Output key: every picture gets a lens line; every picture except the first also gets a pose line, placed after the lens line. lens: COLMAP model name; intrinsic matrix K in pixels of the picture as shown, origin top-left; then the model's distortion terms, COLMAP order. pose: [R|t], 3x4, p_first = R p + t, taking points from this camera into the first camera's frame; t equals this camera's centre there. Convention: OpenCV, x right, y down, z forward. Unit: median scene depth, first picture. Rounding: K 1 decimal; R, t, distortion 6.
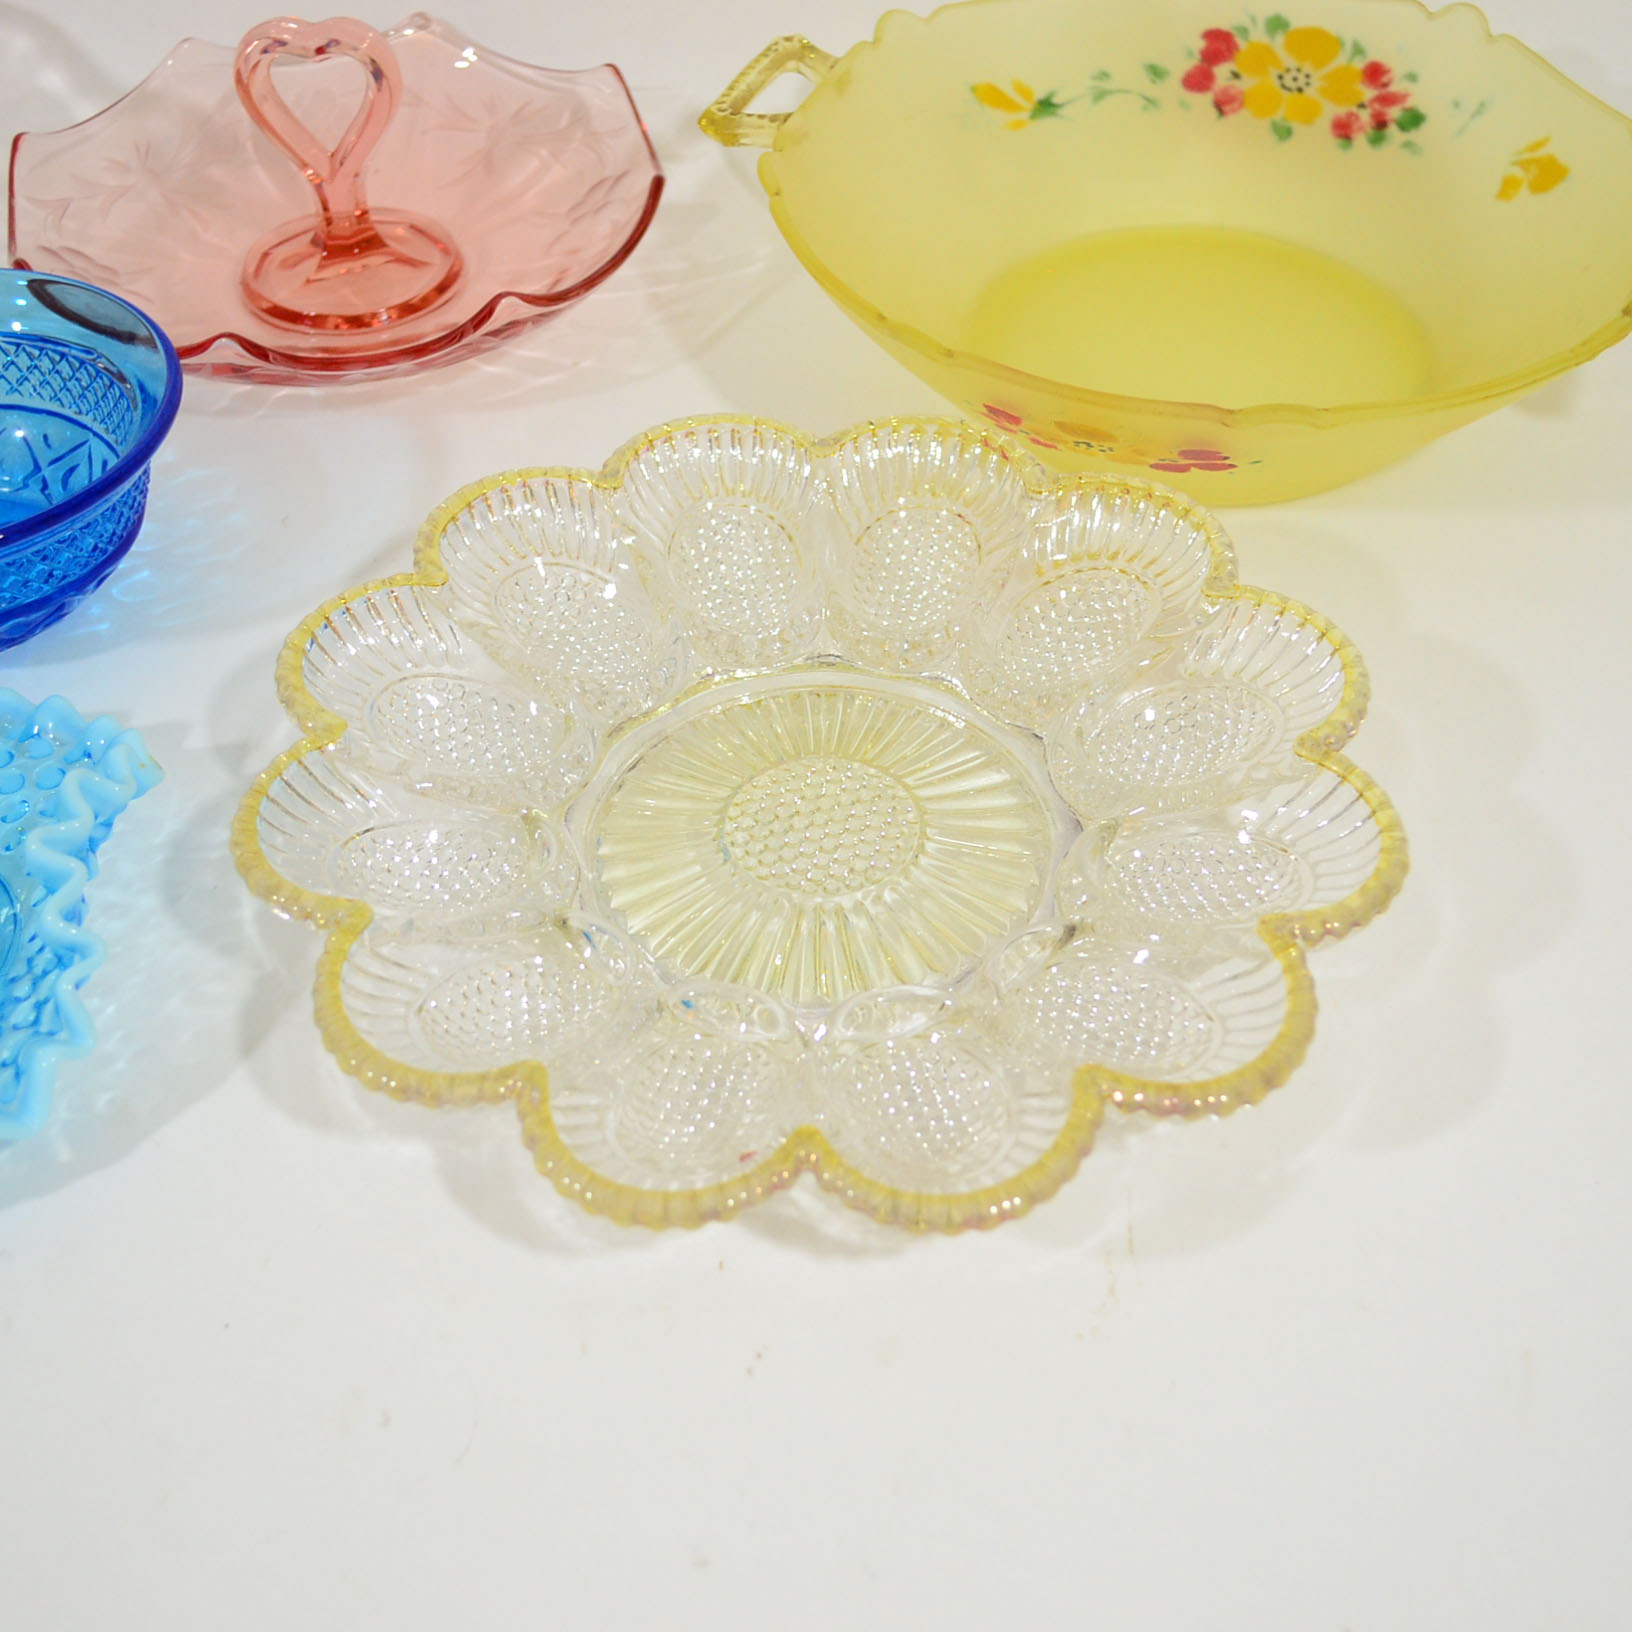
lens RADIAL K [[2233.3, 0, 819.0], [0, 2233.3, 824.8], [0, 0, 1]] dist [-0.019614, 0.000000]
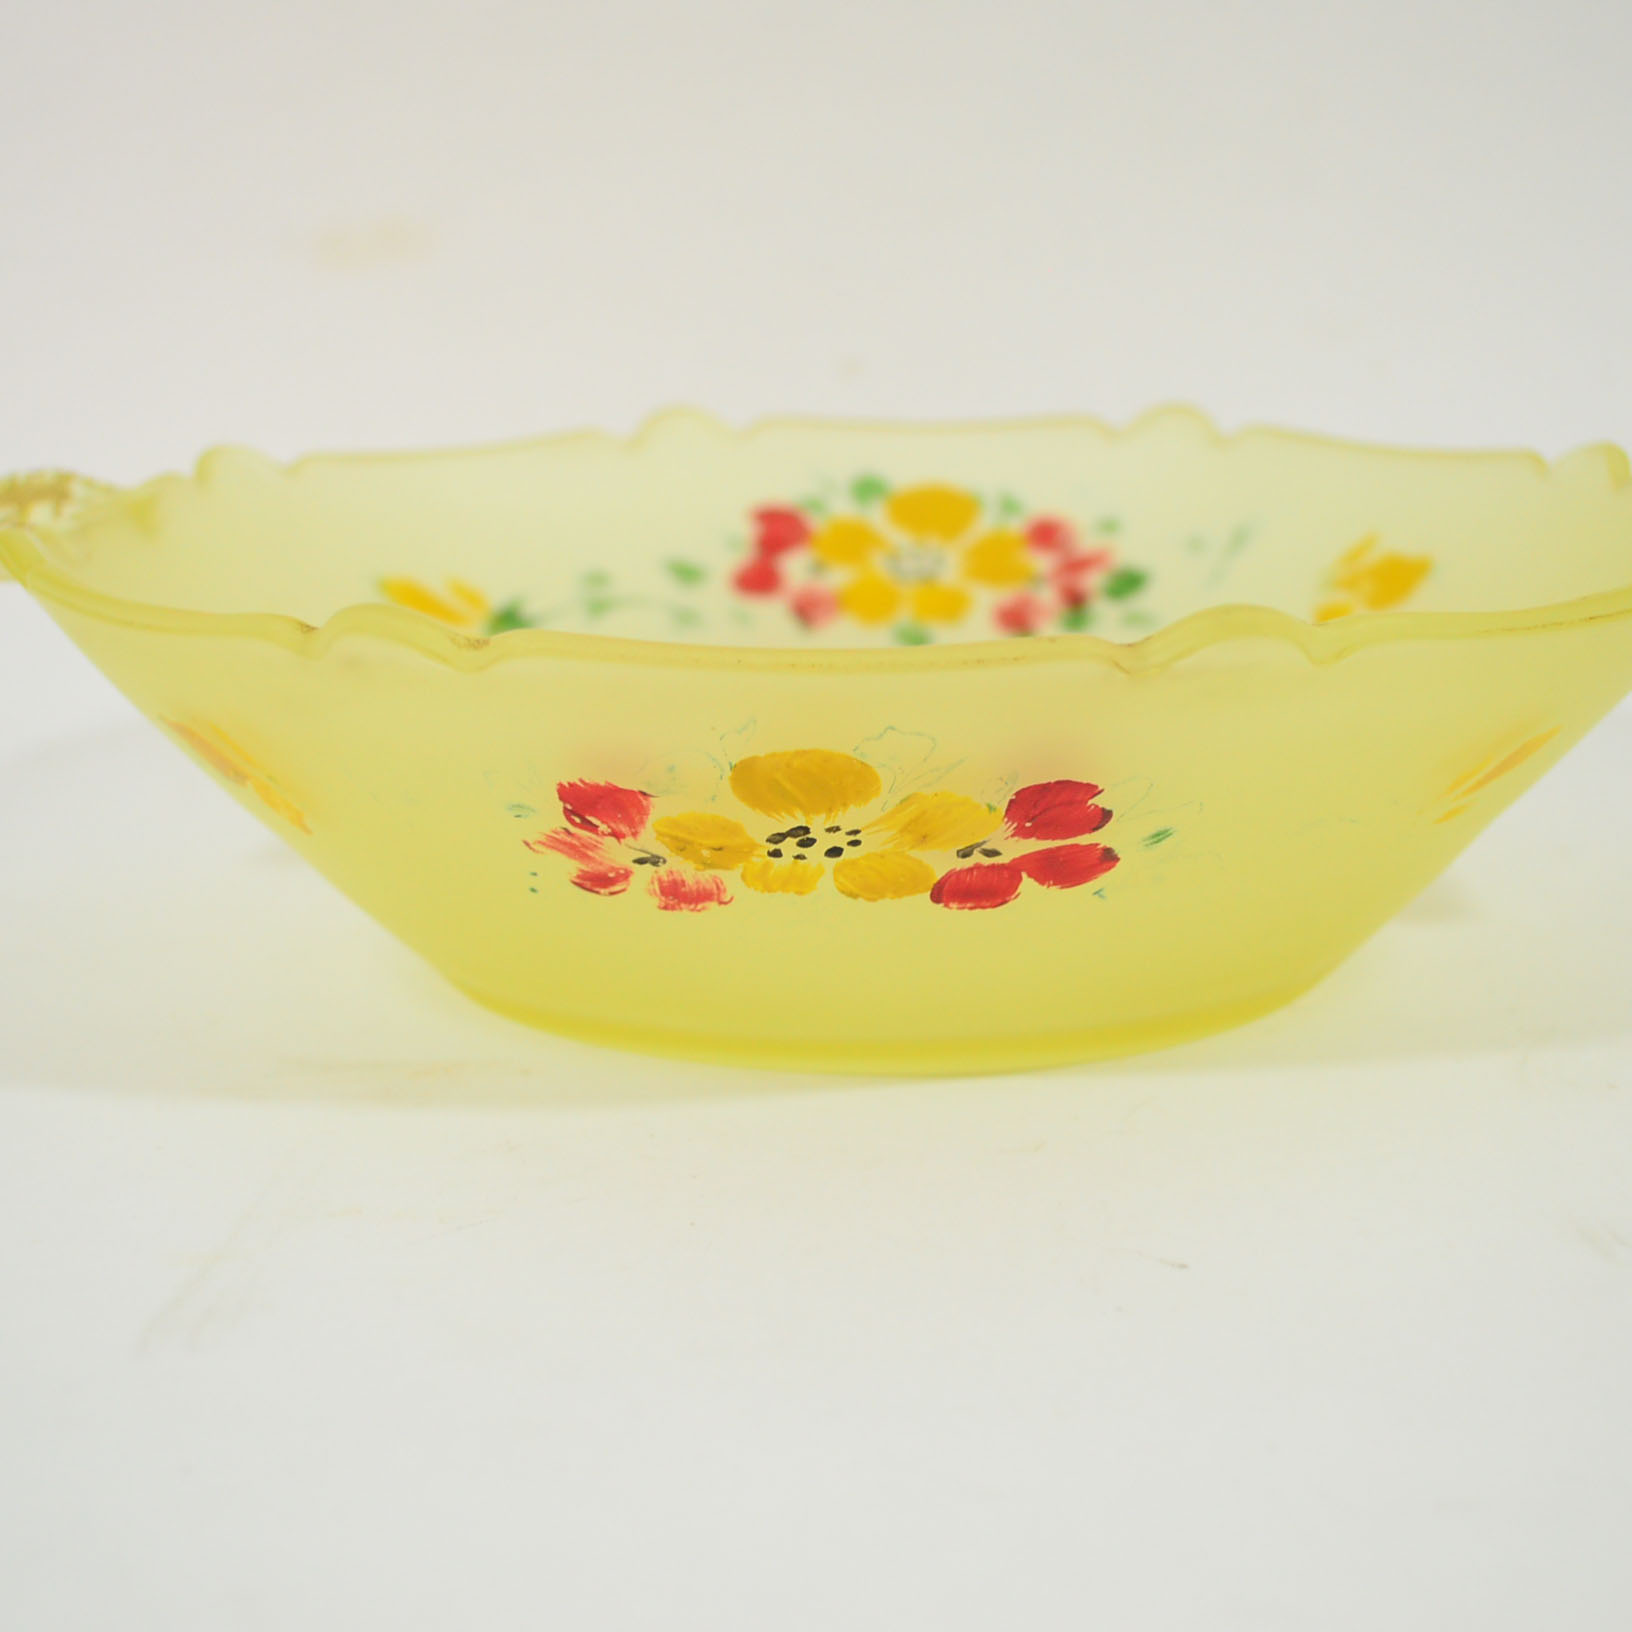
lens RADIAL K [[2818.7, 0, 820.3], [0, 2818.7, 816.6], [0, 0, 1]] dist [-0.014441, 0.000000]
pose [[0.955673, -0.068322, 0.286393, -0.033254], [0.205843, 0.850523, -0.483982, 0.087744], [-0.210518, 0.521481, 0.826886, 0.447545]]
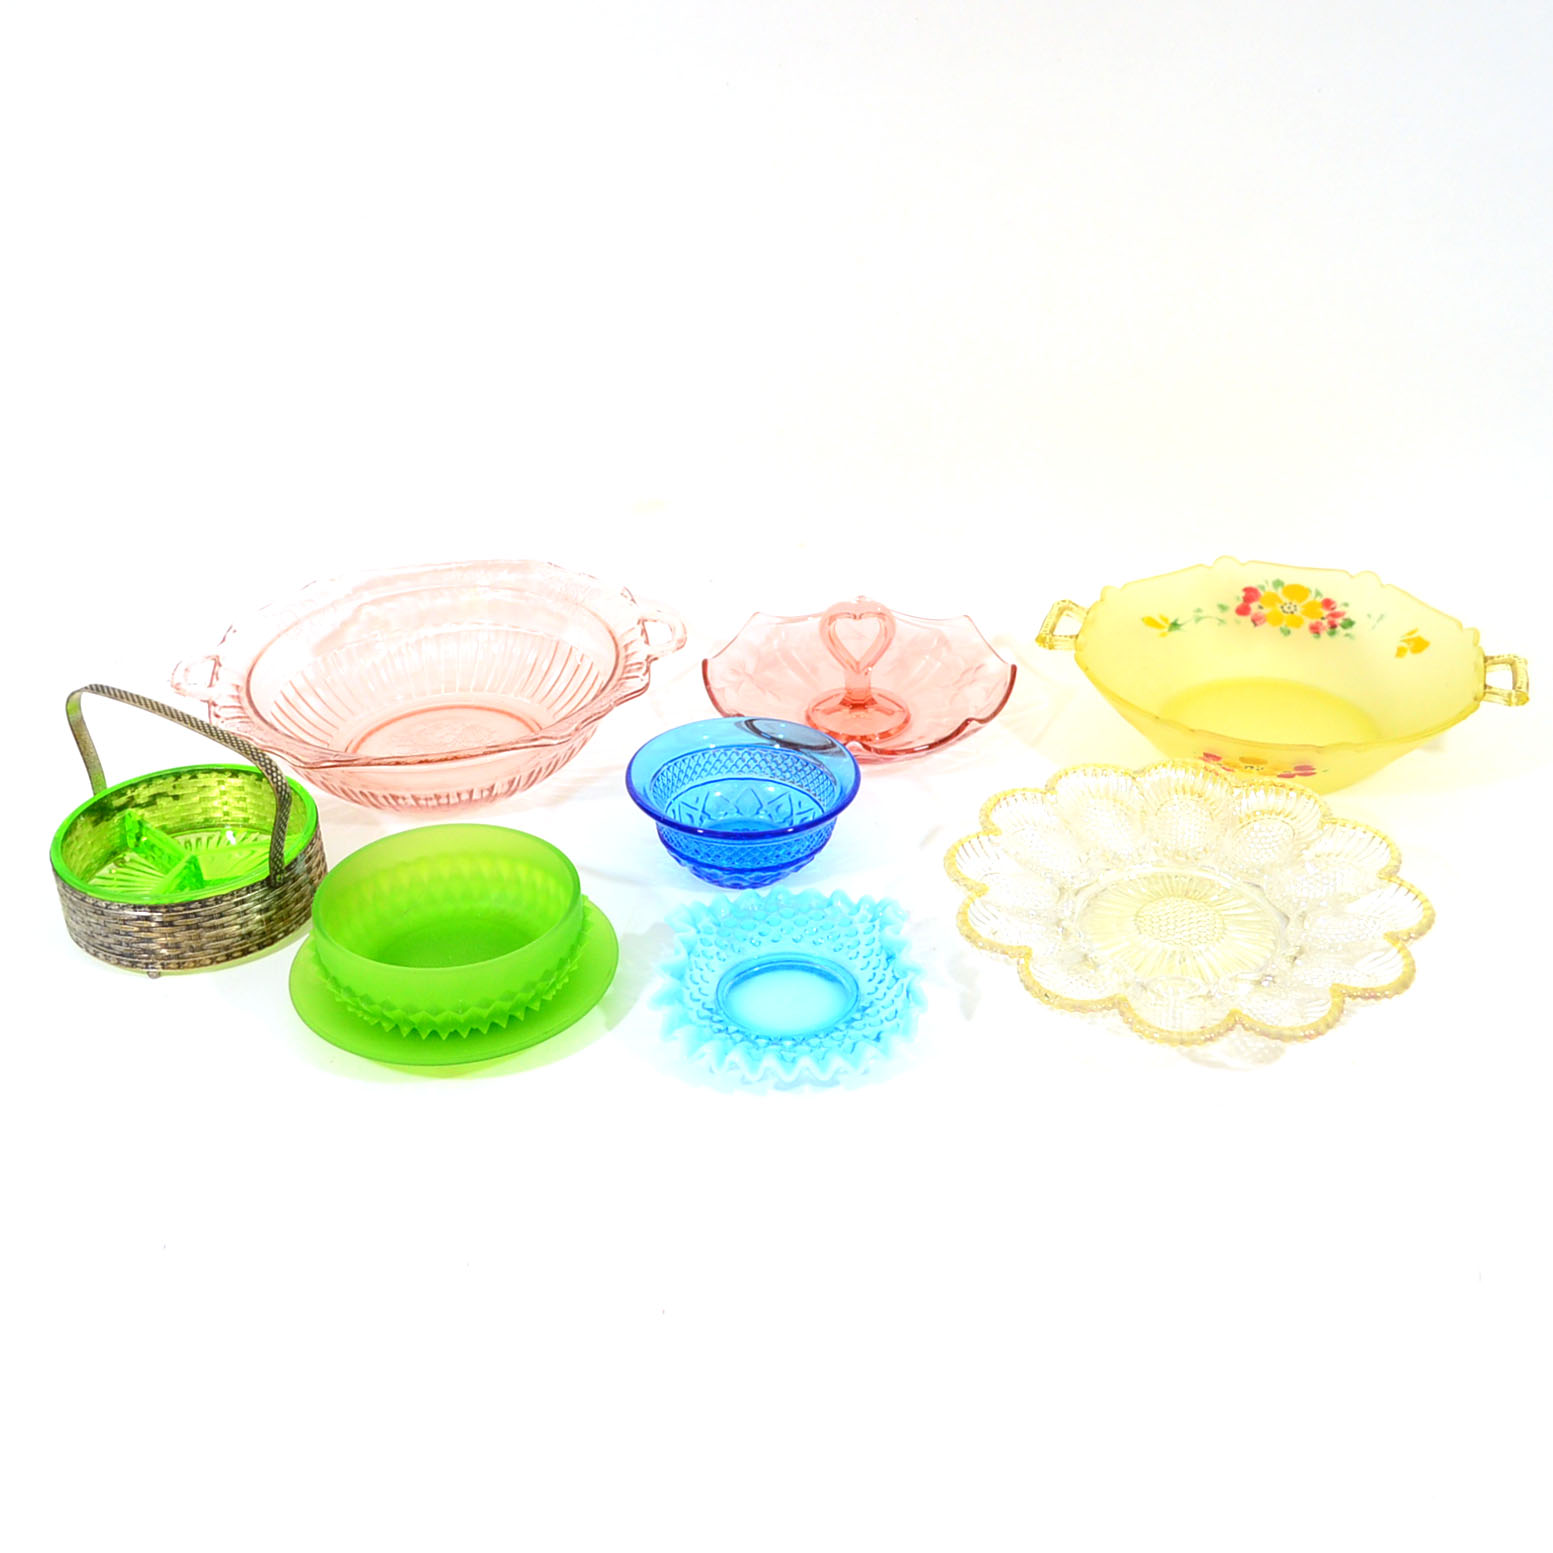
lens RADIAL K [[1797.8, 0, 781.3], [0, 1797.8, 784.9], [0, 0, 1]] dist [-0.019814, 0.000000]
pose [[0.998033, -0.048968, 0.039152, -0.368237], [0.056449, 0.973569, -0.221307, 0.192754], [-0.027280, 0.223082, 0.974418, -0.657543]]
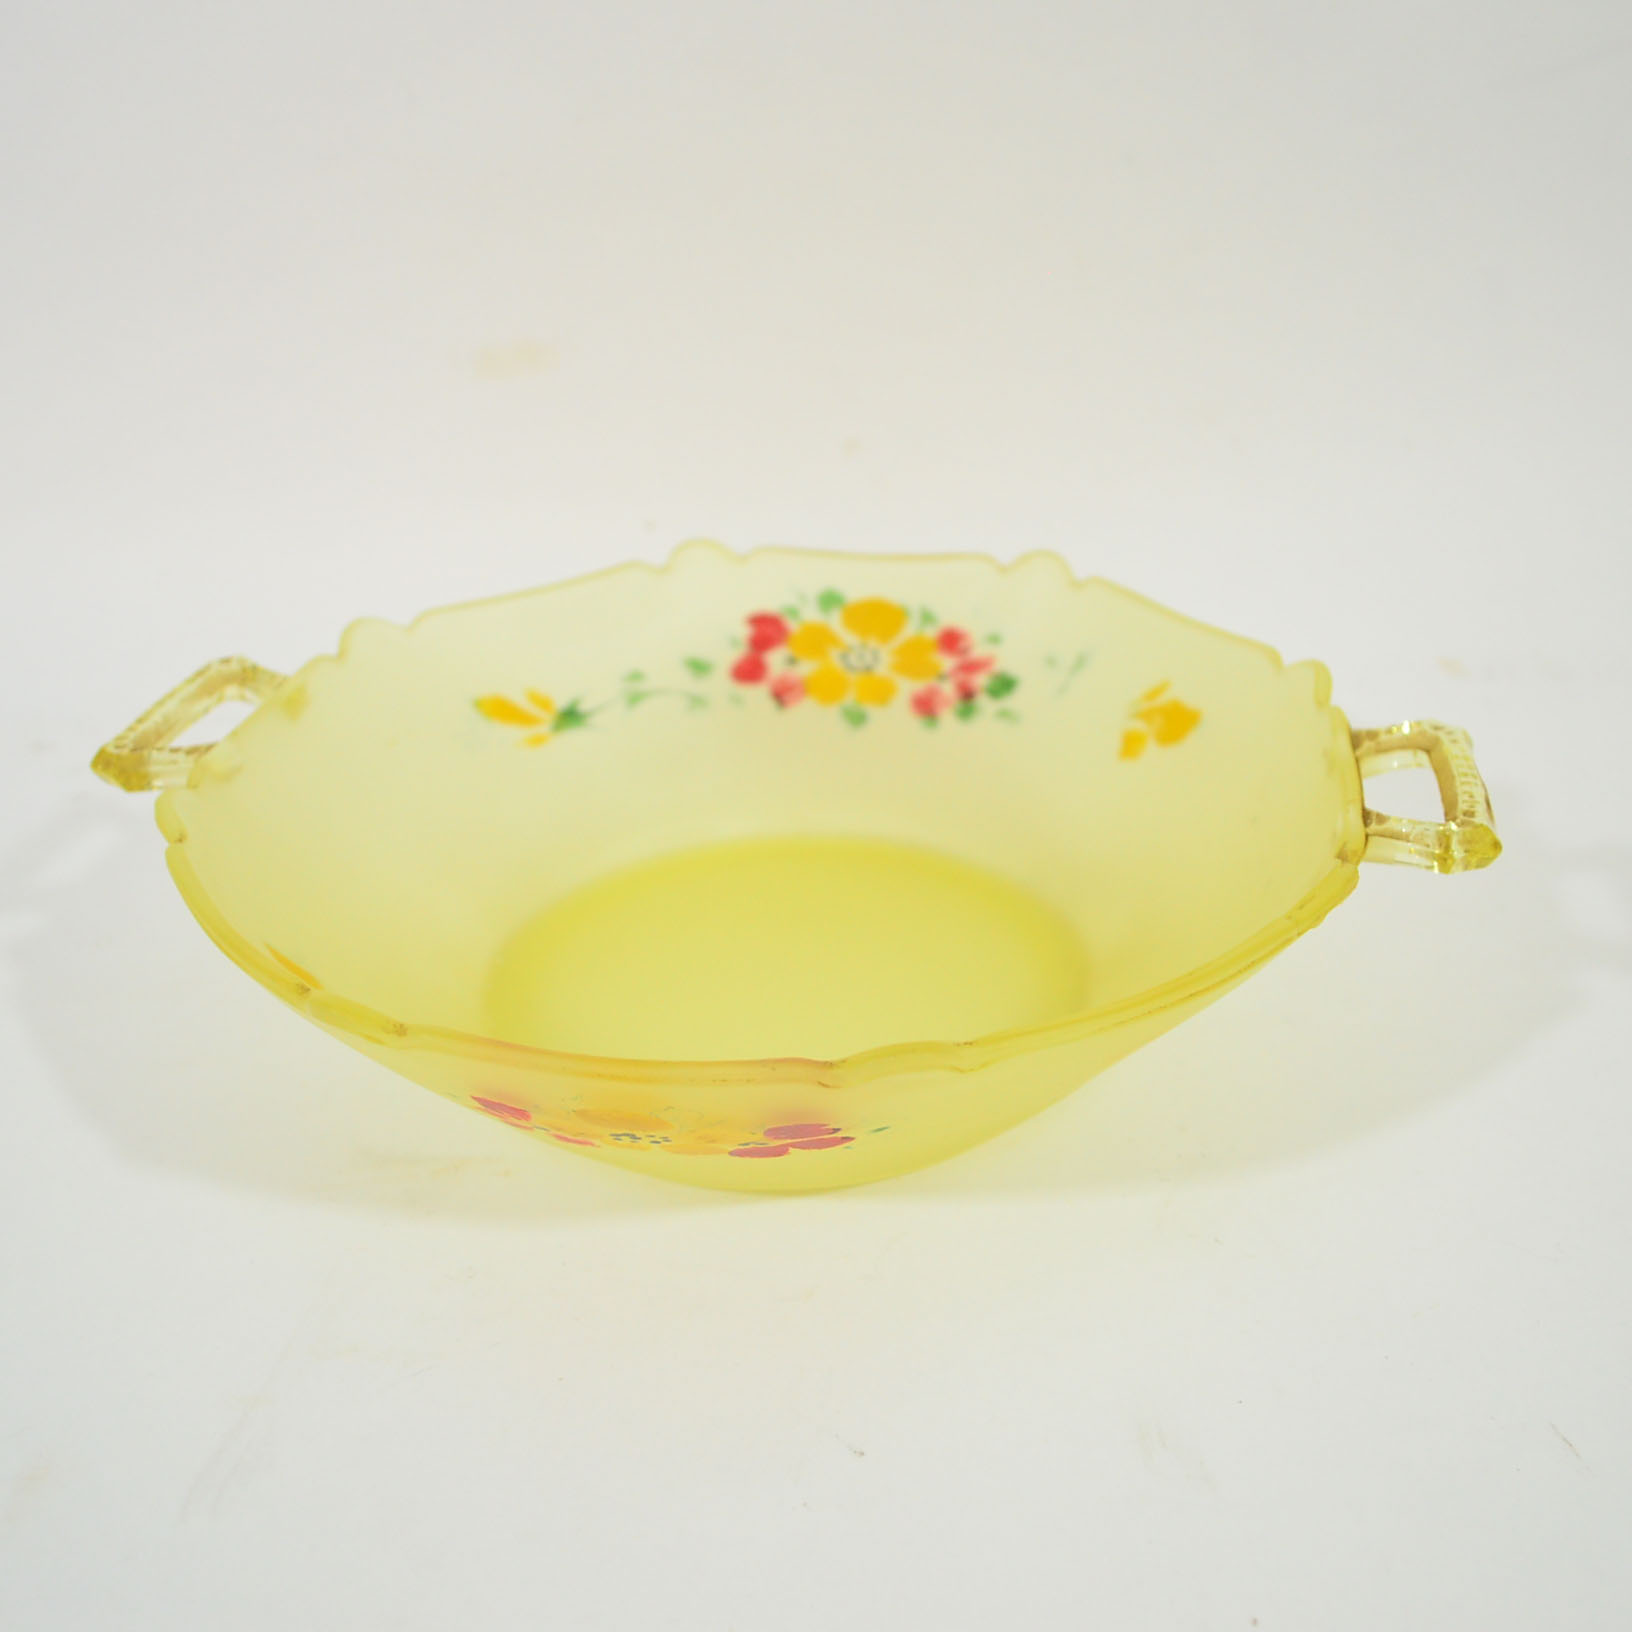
lens RADIAL K [[1889.3, 0, 806.7], [0, 1889.3, 824.1], [0, 0, 1]] dist [-0.019814, 0.000000]
pose [[0.982094, -0.105896, 0.155814, 0.079674], [0.147845, 0.945829, -0.289049, -0.074273], [-0.116764, 0.306910, 0.944549, 0.364553]]
